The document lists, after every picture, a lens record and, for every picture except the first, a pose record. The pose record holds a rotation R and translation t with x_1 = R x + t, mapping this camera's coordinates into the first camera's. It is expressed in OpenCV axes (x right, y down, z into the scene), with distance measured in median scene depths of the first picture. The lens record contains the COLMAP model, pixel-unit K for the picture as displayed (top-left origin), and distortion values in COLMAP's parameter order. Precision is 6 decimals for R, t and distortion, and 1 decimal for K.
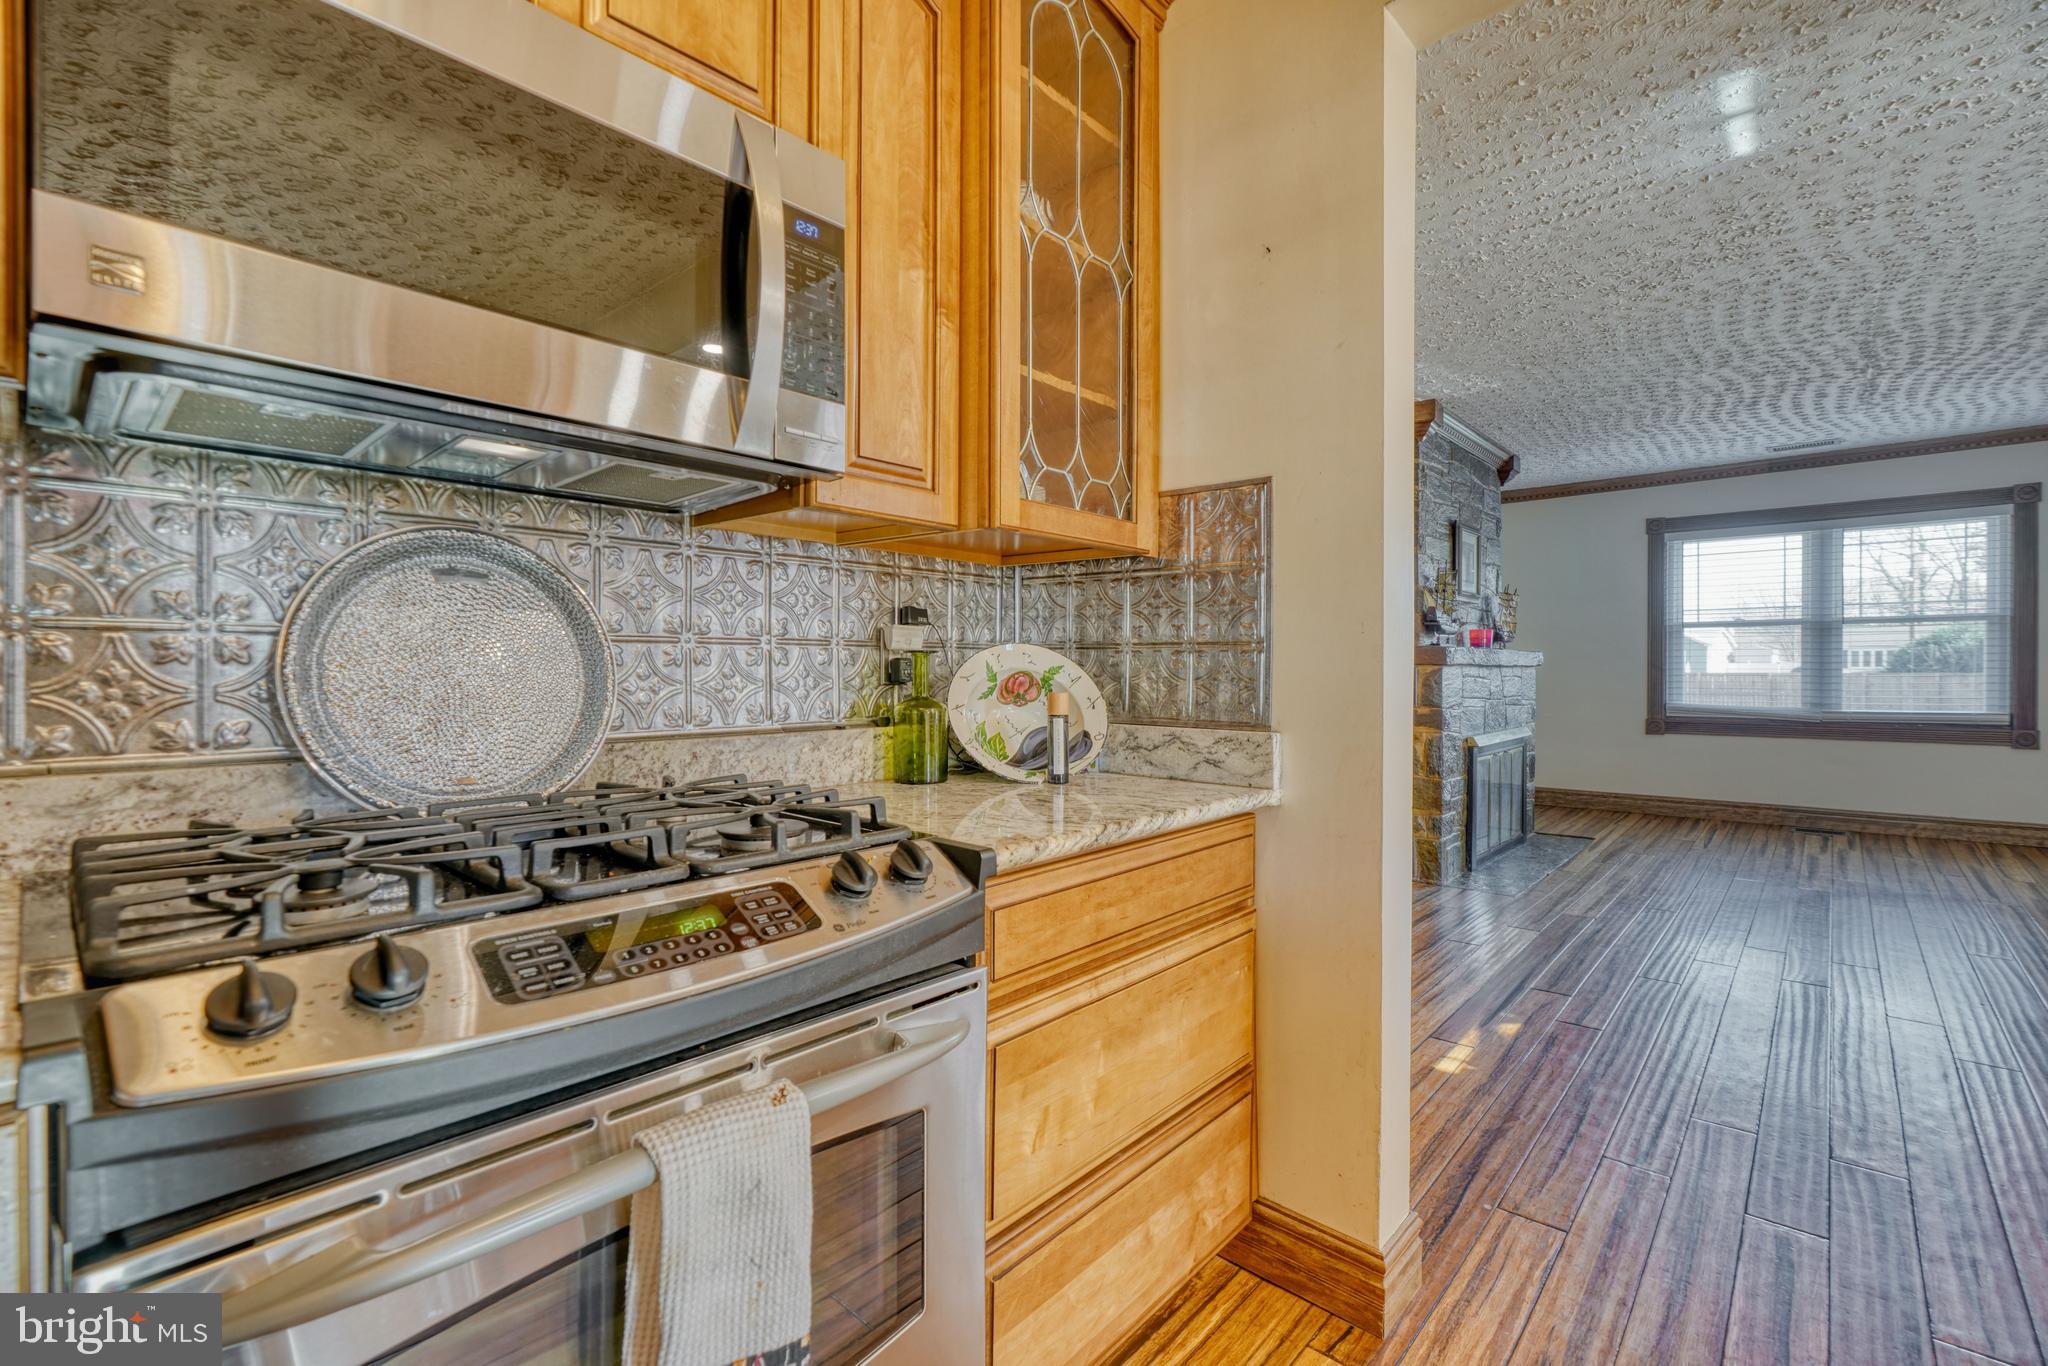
lens RADIAL K [[915.6, 0, 1005.0], [0, 915.6, 675.8], [0, 0, 1]] dist [-0.013925, 0.005523]
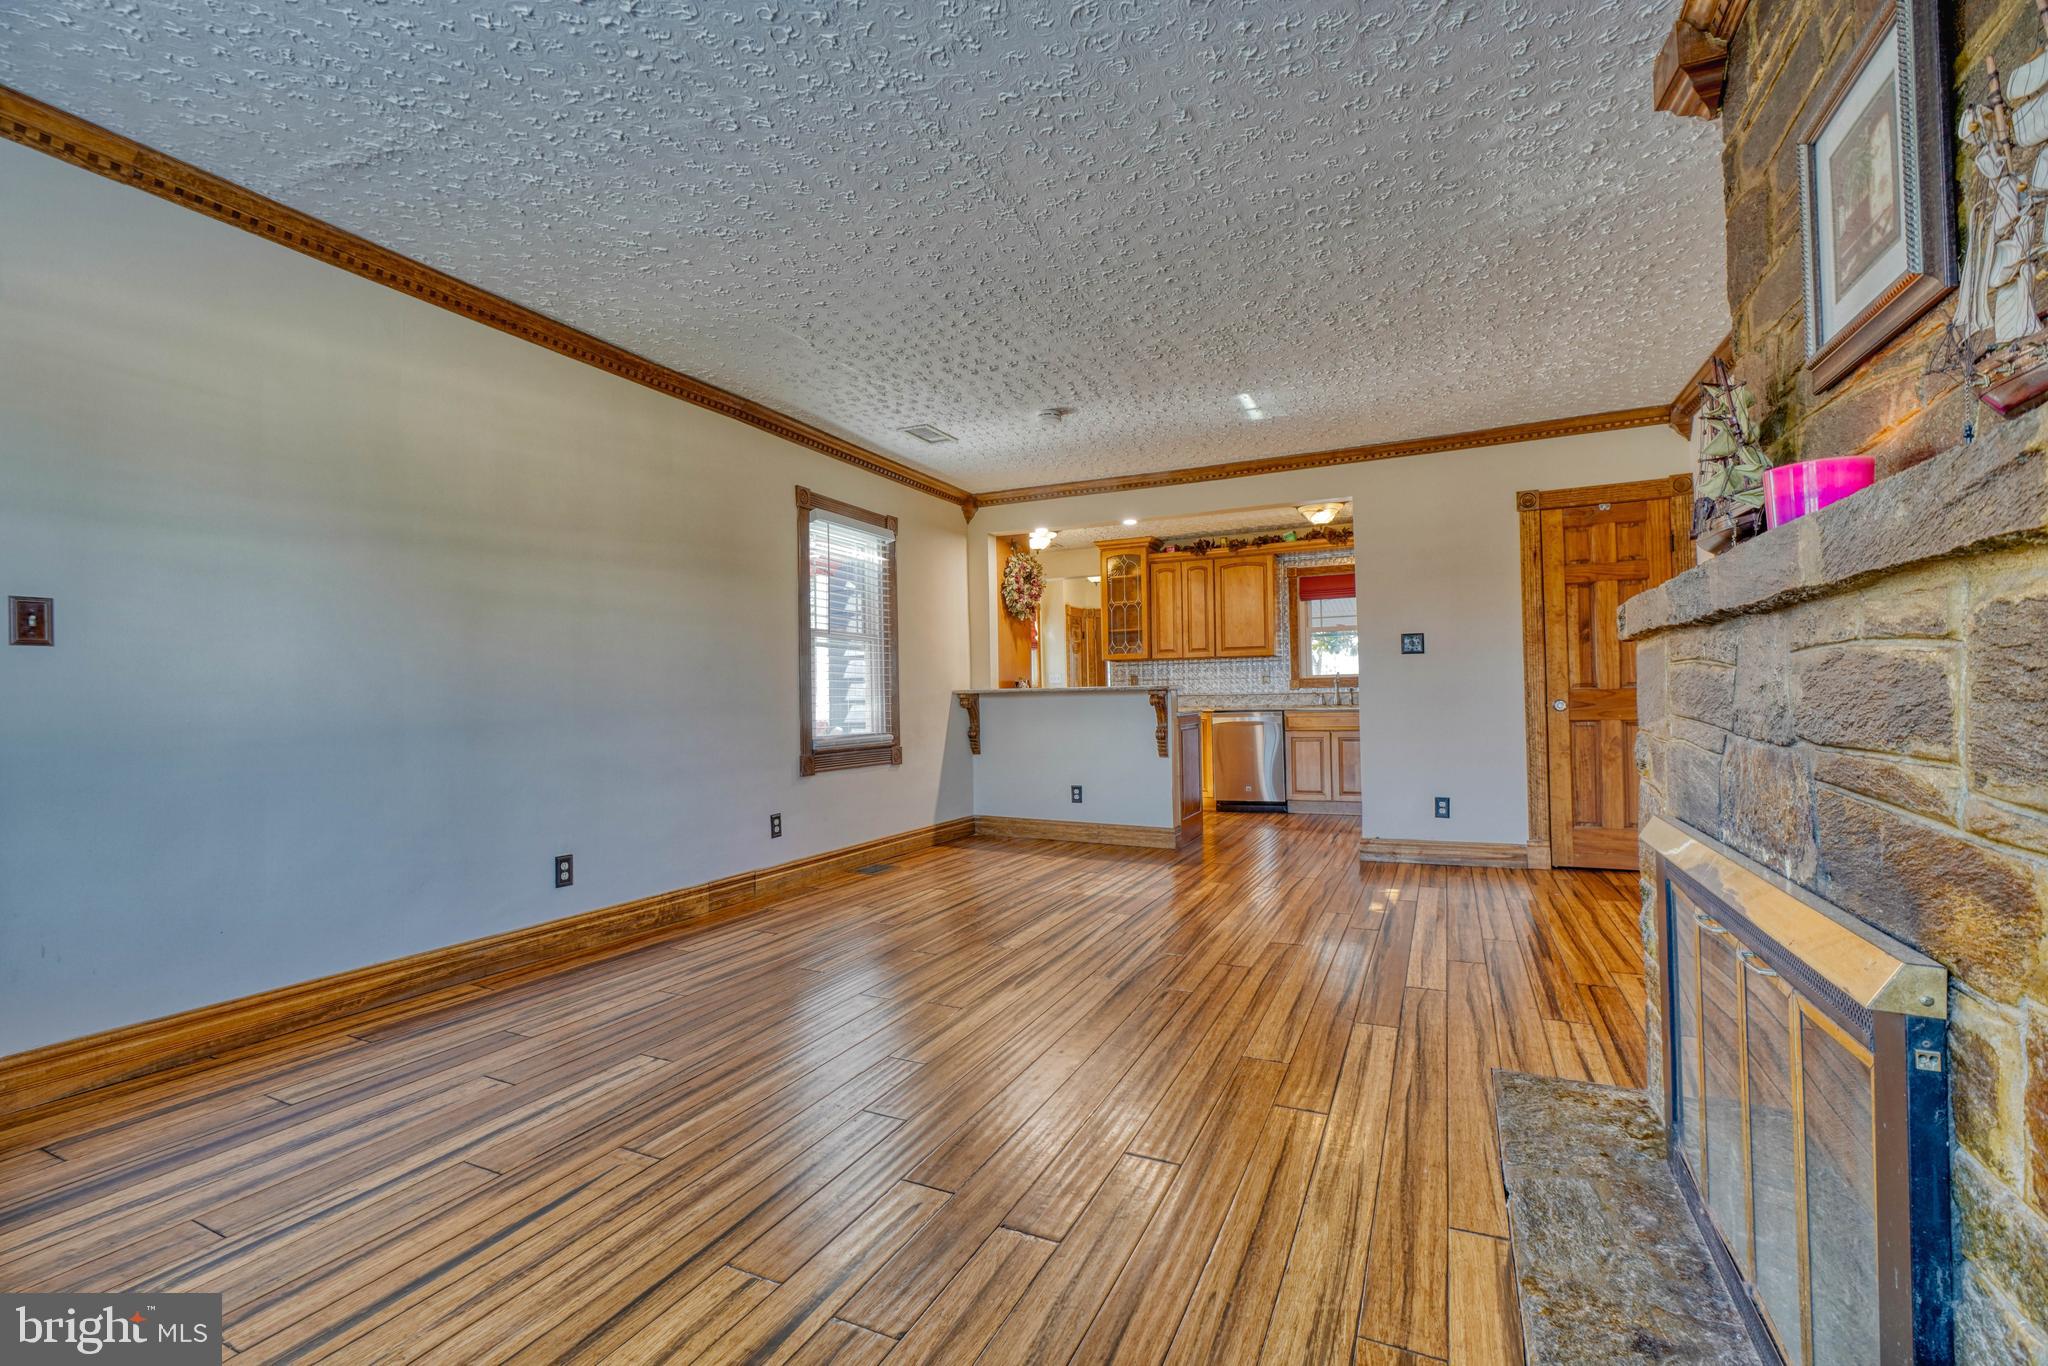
lens RADIAL K [[905.0, 0, 1003.0], [0, 905.0, 684.6], [0, 0, 1]] dist [-0.015586, 0.005908]
pose [[-0.959928, 0.012129, -0.279984, 2.444971], [0.014768, 0.999864, -0.007319, 0.026782], [0.279857, -0.011161, -0.959977, 3.548270]]
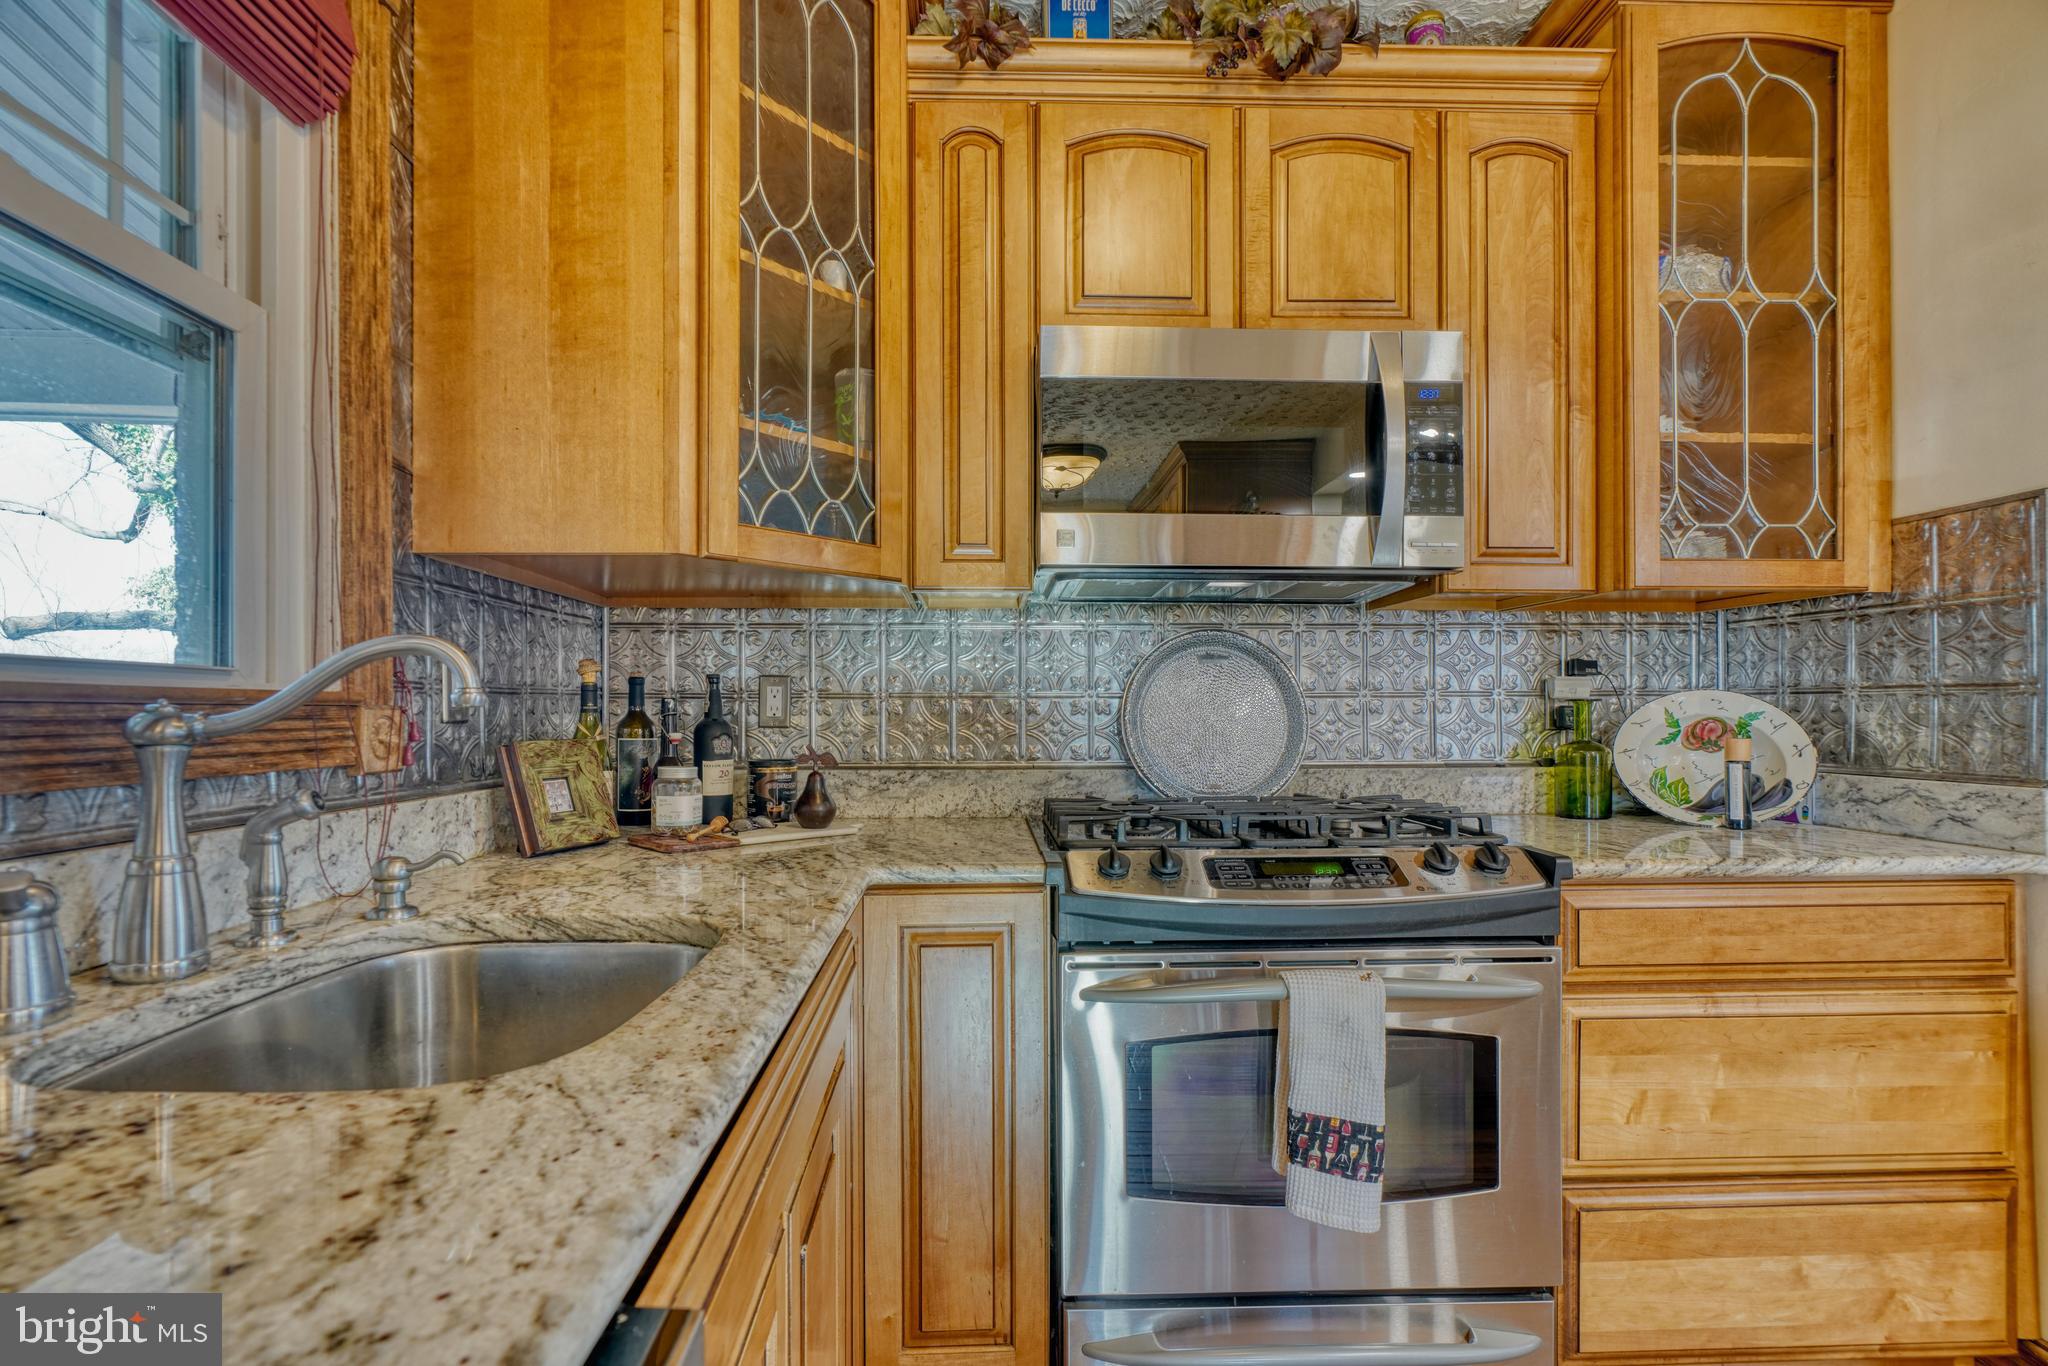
lens RADIAL K [[929.9, 0, 1005.5], [0, 929.9, 712.0], [0, 0, 1]] dist [-0.004155, 0.004771]
pose [[0.700406, -0.006947, -0.713711, 0.217445], [-0.002242, 0.999926, -0.011933, 0.002993], [0.713741, 0.009958, 0.700339, -0.280269]]
